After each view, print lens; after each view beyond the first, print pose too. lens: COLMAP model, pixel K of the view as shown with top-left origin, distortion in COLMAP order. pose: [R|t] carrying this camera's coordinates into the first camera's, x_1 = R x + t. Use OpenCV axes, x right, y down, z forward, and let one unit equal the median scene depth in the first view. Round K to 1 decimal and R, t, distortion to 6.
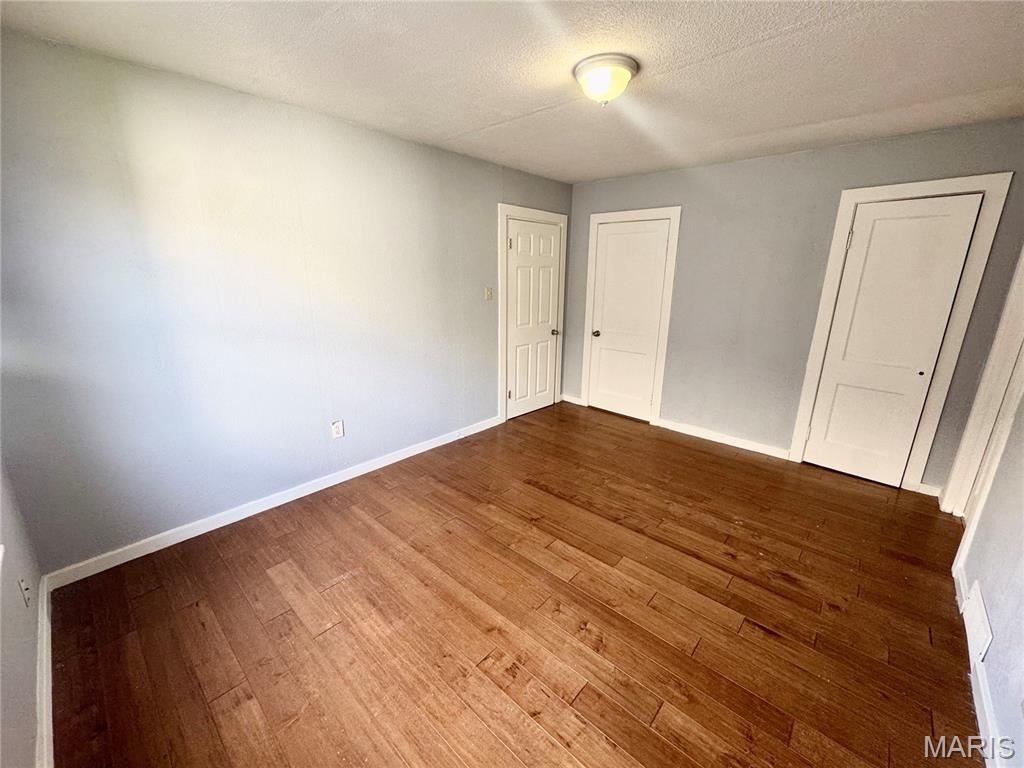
lens RADIAL K [[408.3, 0, 512.0], [0, 408.3, 384.0], [0, 0, 1]] dist [-0.002919, 0.000089]
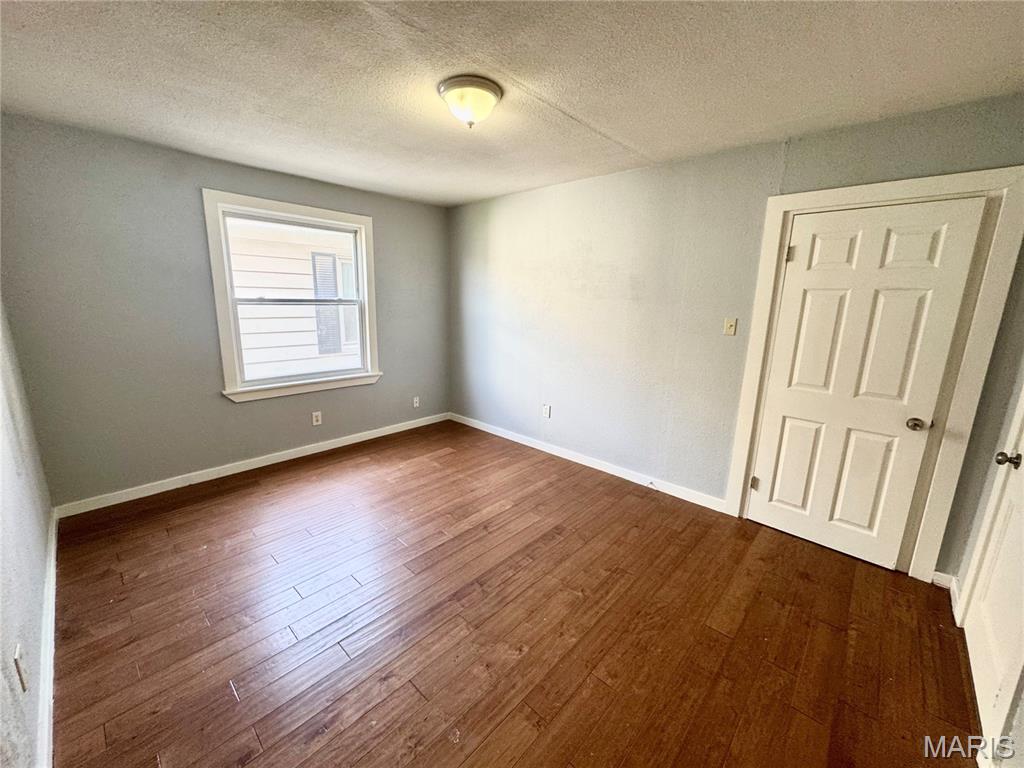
lens RADIAL K [[408.3, 0, 512.0], [0, 408.3, 384.0], [0, 0, 1]] dist [-0.002919, 0.000089]
pose [[-0.010741, 0.201527, -0.979424, 0.817785], [-0.282512, 0.938964, 0.196300, -0.191559], [0.959204, 0.278807, 0.046848, 0.750825]]
